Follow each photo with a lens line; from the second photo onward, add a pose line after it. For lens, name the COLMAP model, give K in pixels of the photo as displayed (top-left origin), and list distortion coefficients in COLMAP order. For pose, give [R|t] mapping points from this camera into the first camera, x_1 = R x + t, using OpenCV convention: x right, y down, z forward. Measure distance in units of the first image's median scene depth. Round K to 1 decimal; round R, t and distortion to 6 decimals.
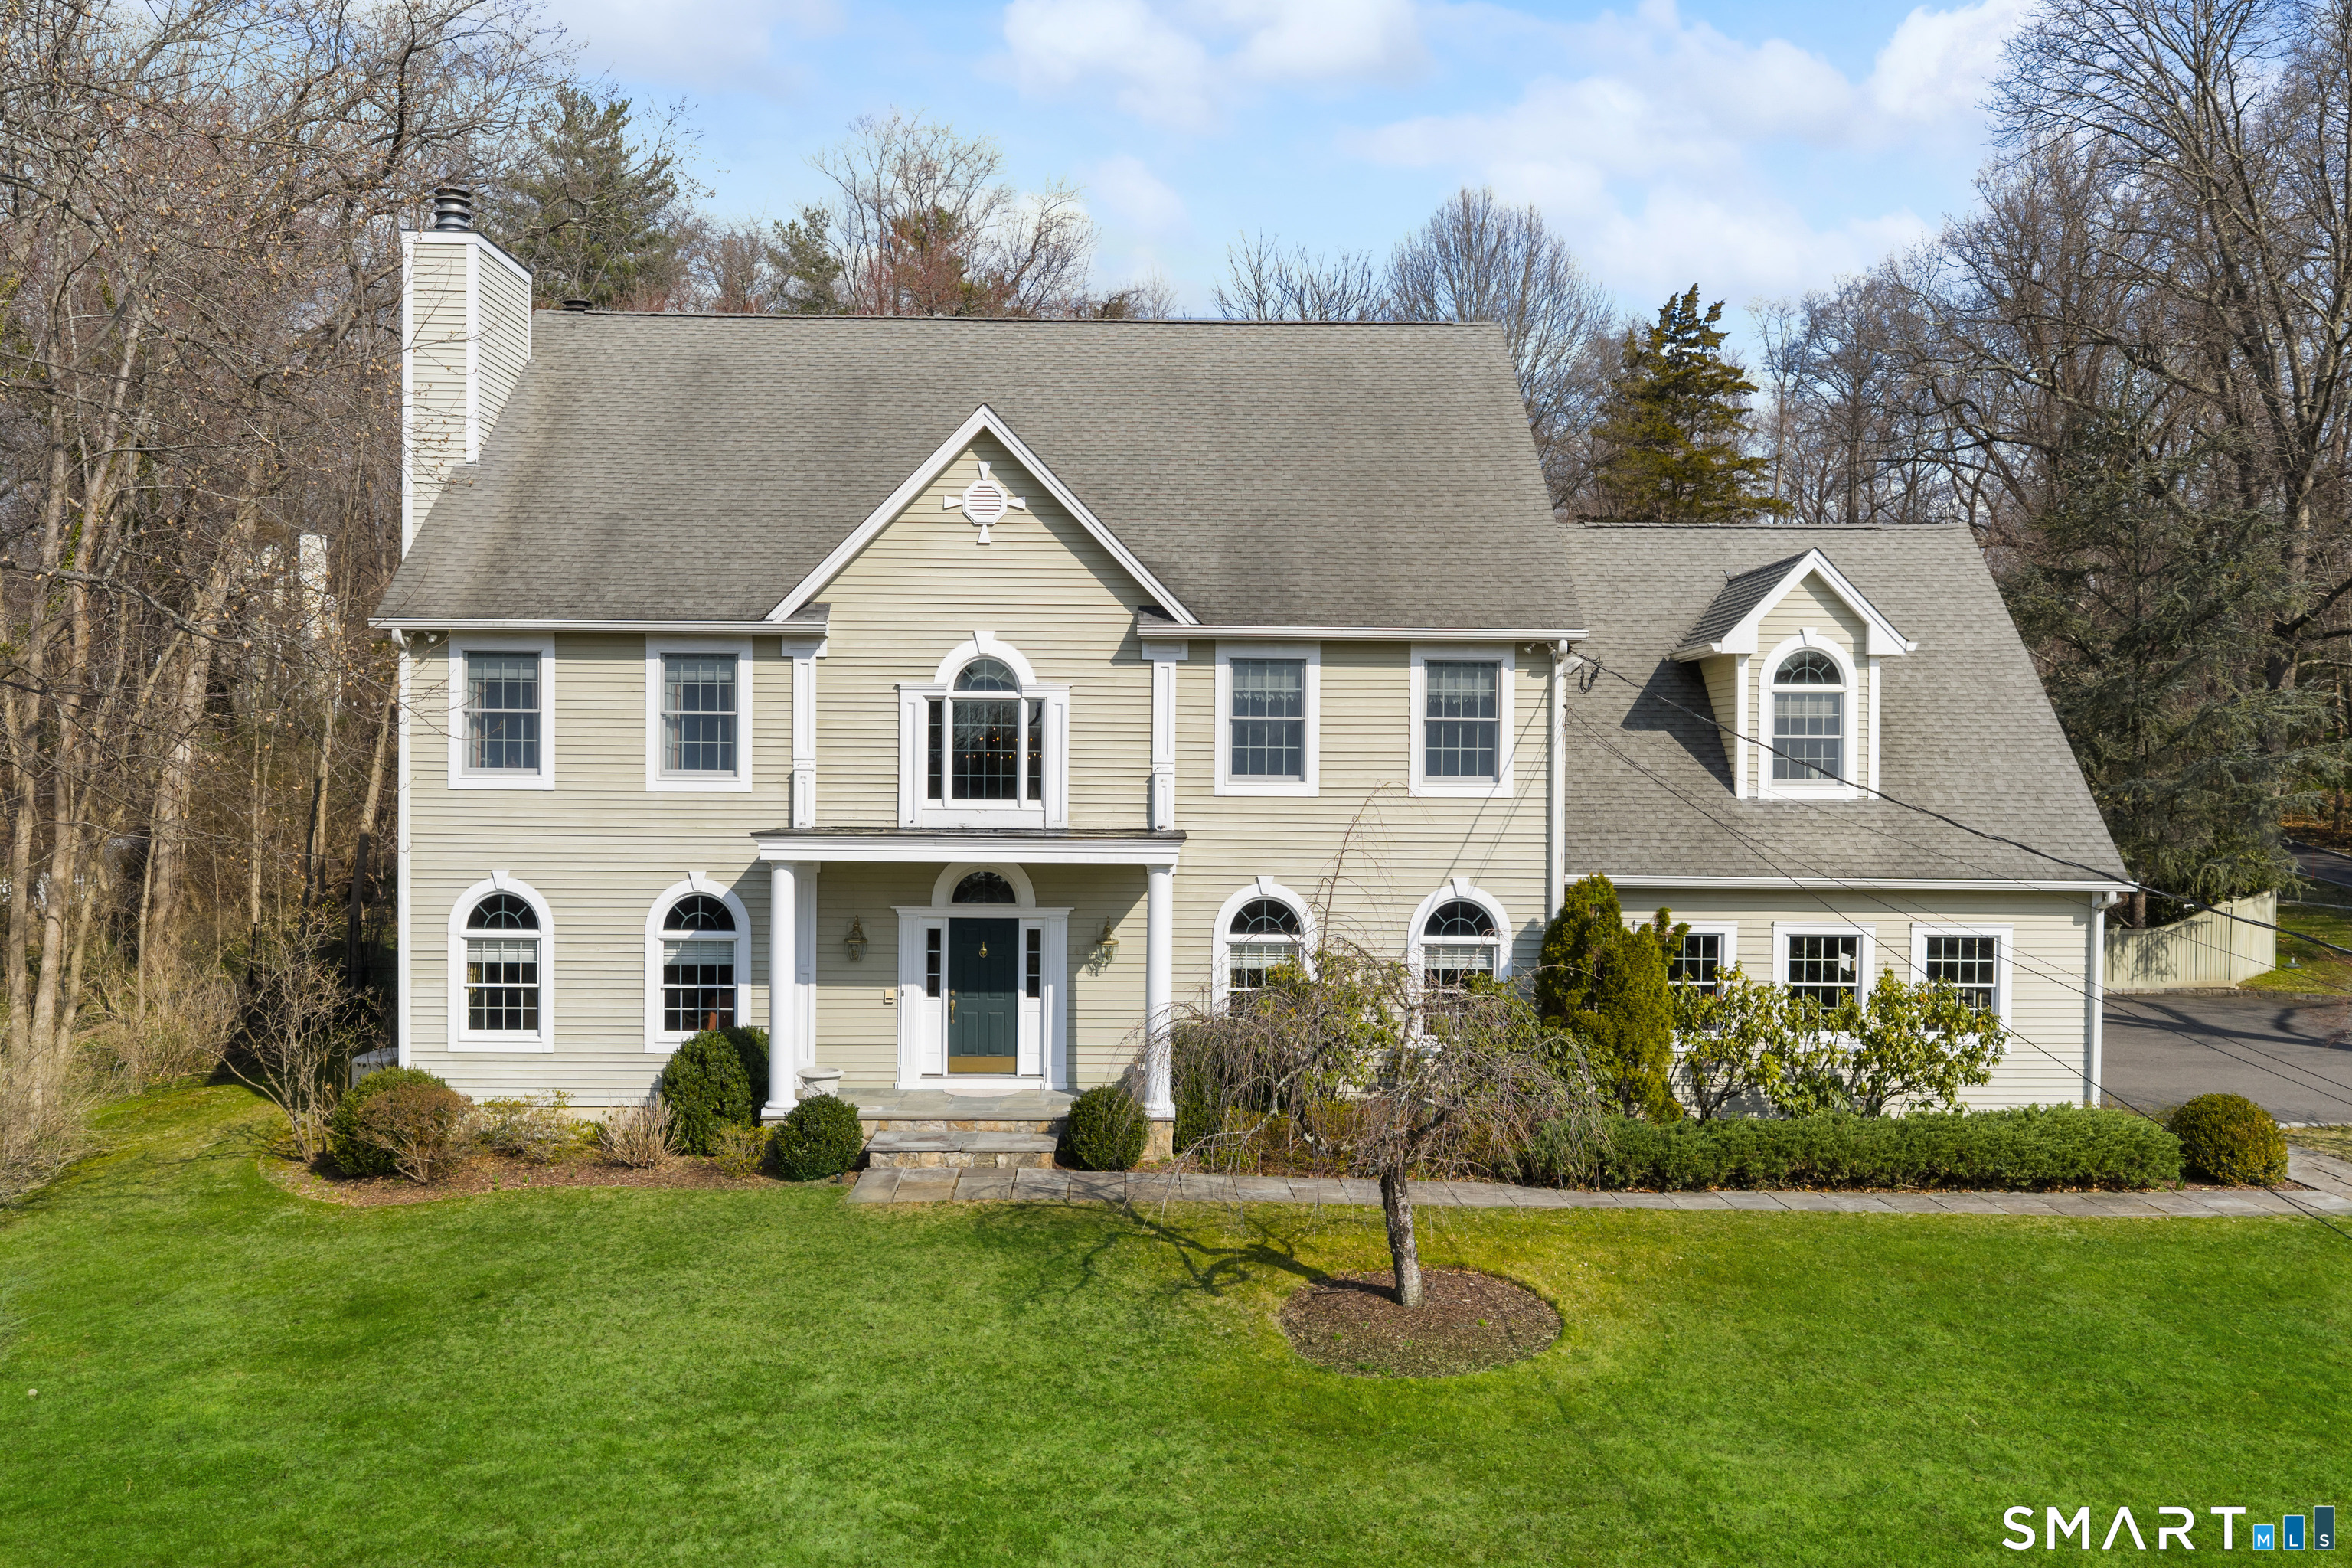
lens RADIAL K [[1917.1, 0, 1183.6], [0, 1917.1, 799.1], [0, 0, 1]] dist [0.016362, 0.004543]
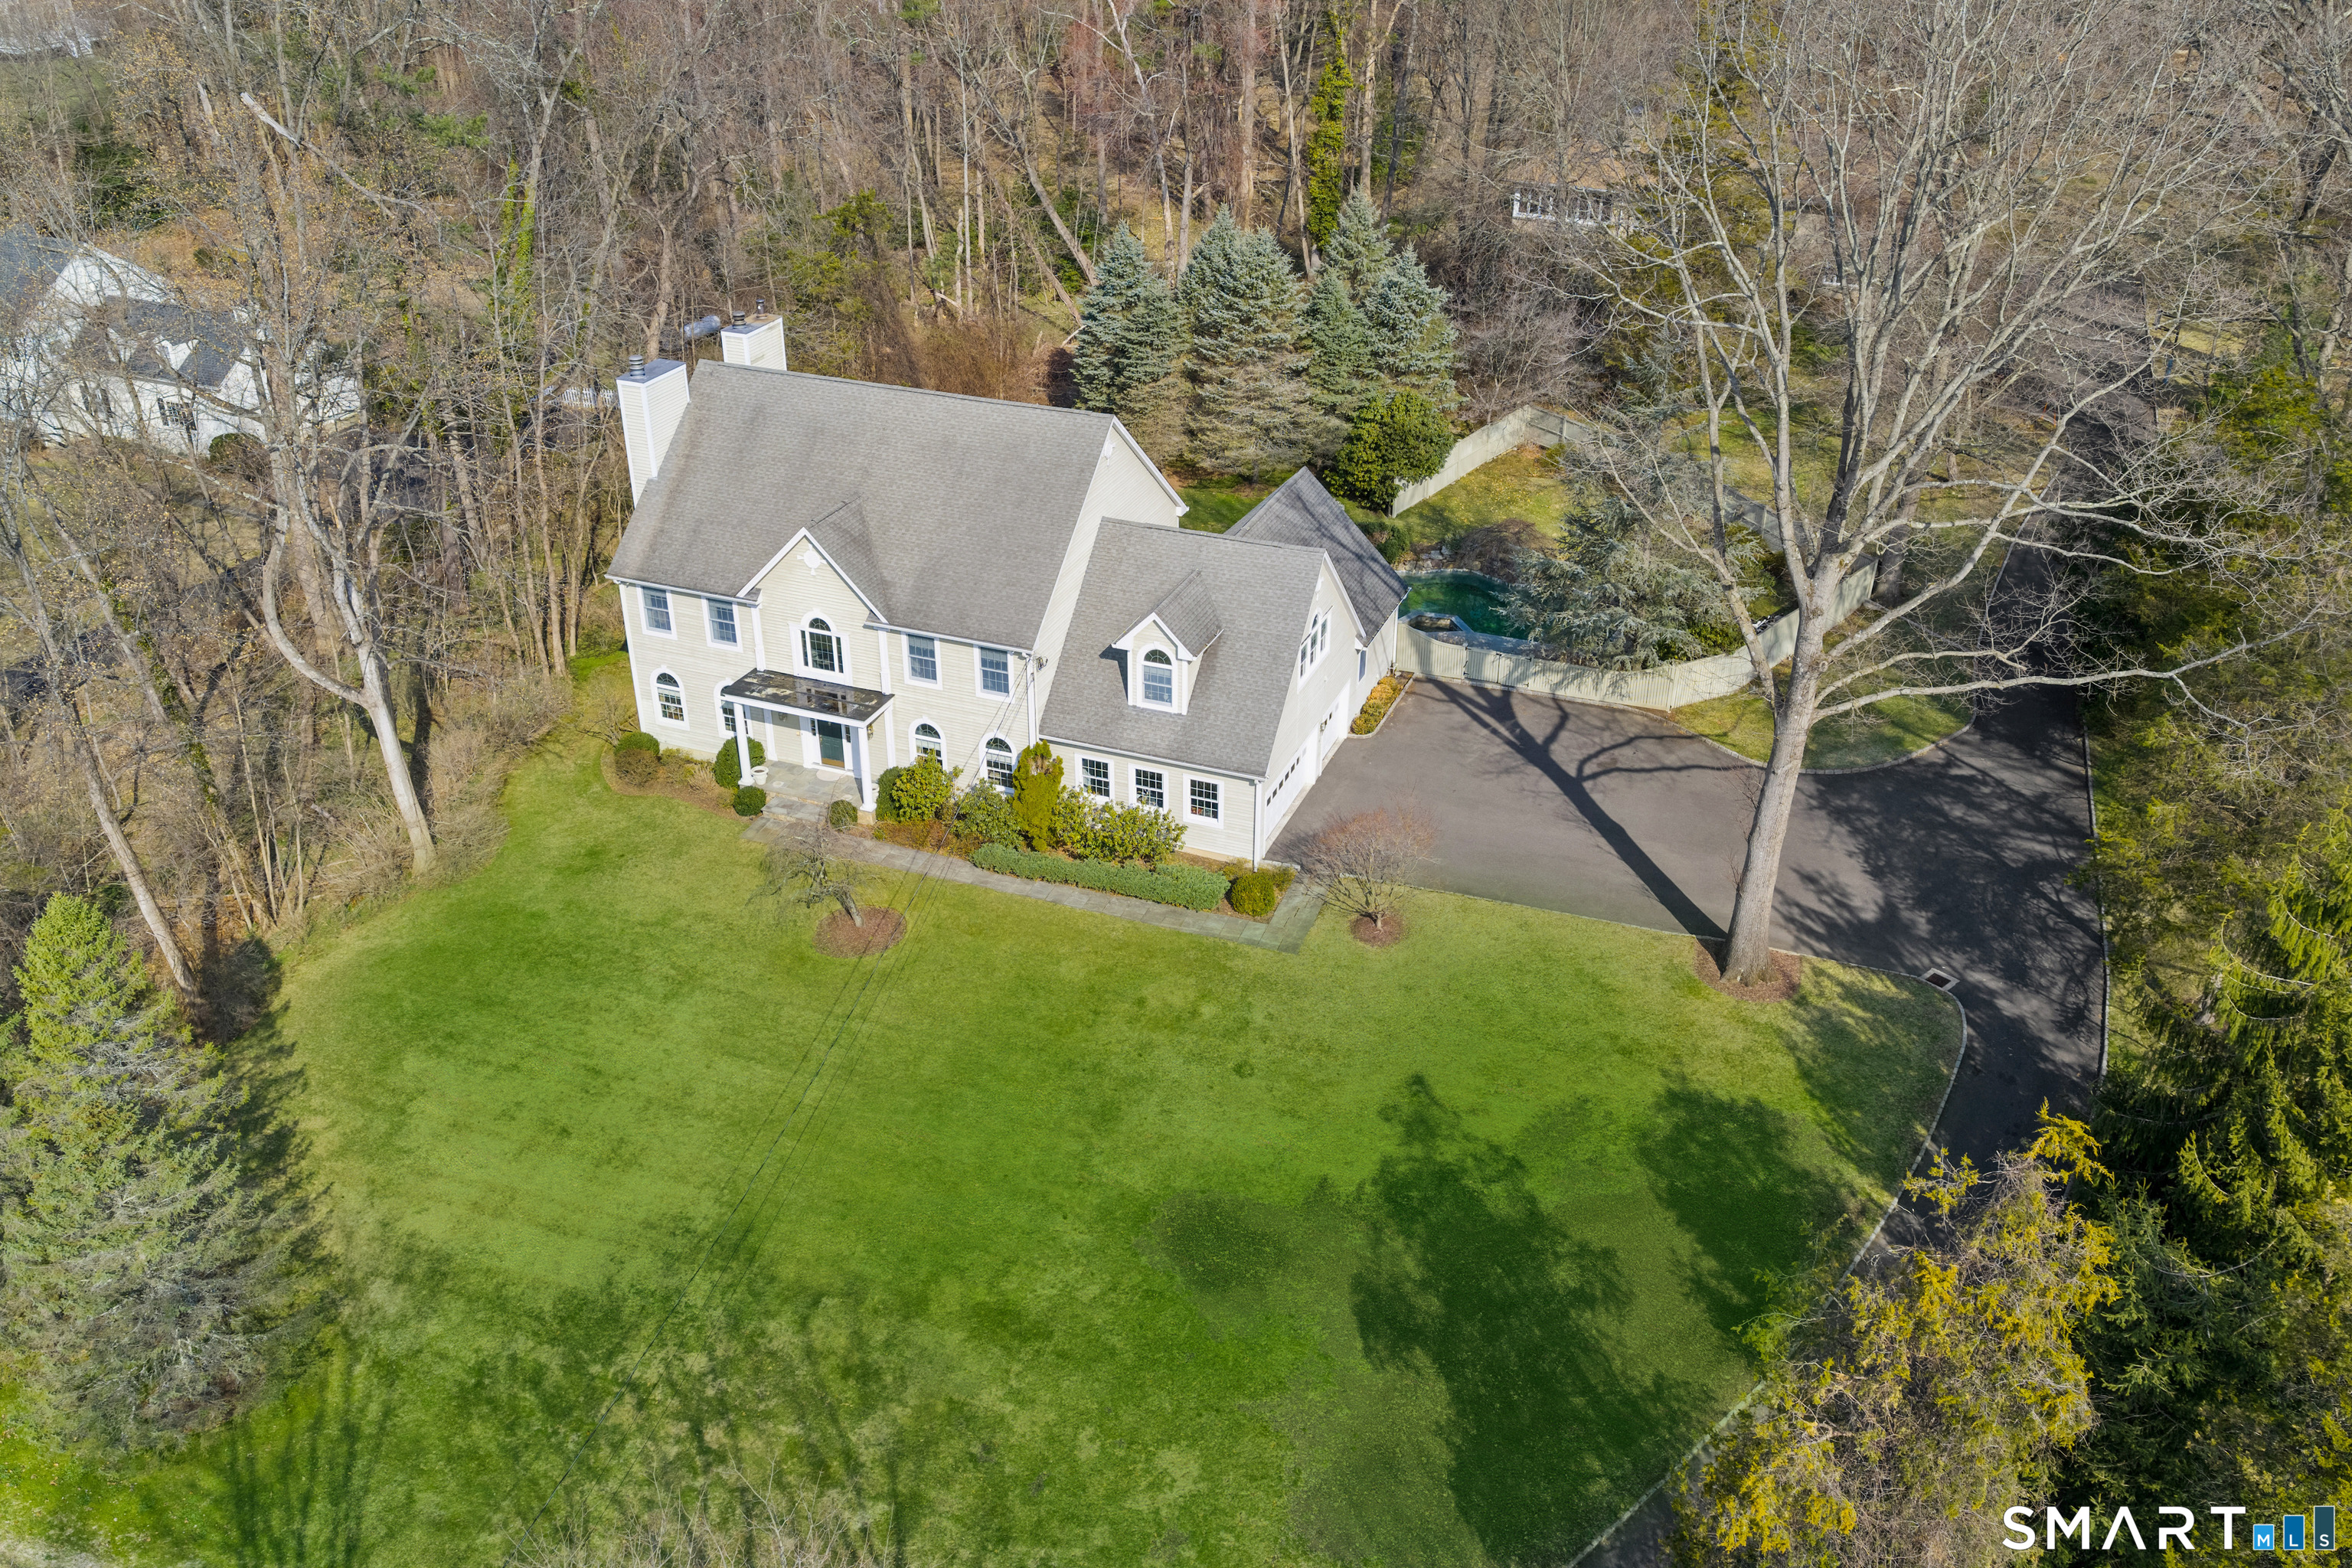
lens RADIAL K [[1917.1, 0, 1171.0], [0, 1917.1, 775.5], [0, 0, 1]] dist [0.016362, 0.004543]
pose [[0.925557, 0.180467, -0.332830, 1.172649], [-0.003090, 0.882660, 0.470003, -1.053890], [0.378596, -0.433986, 0.817509, -0.932702]]
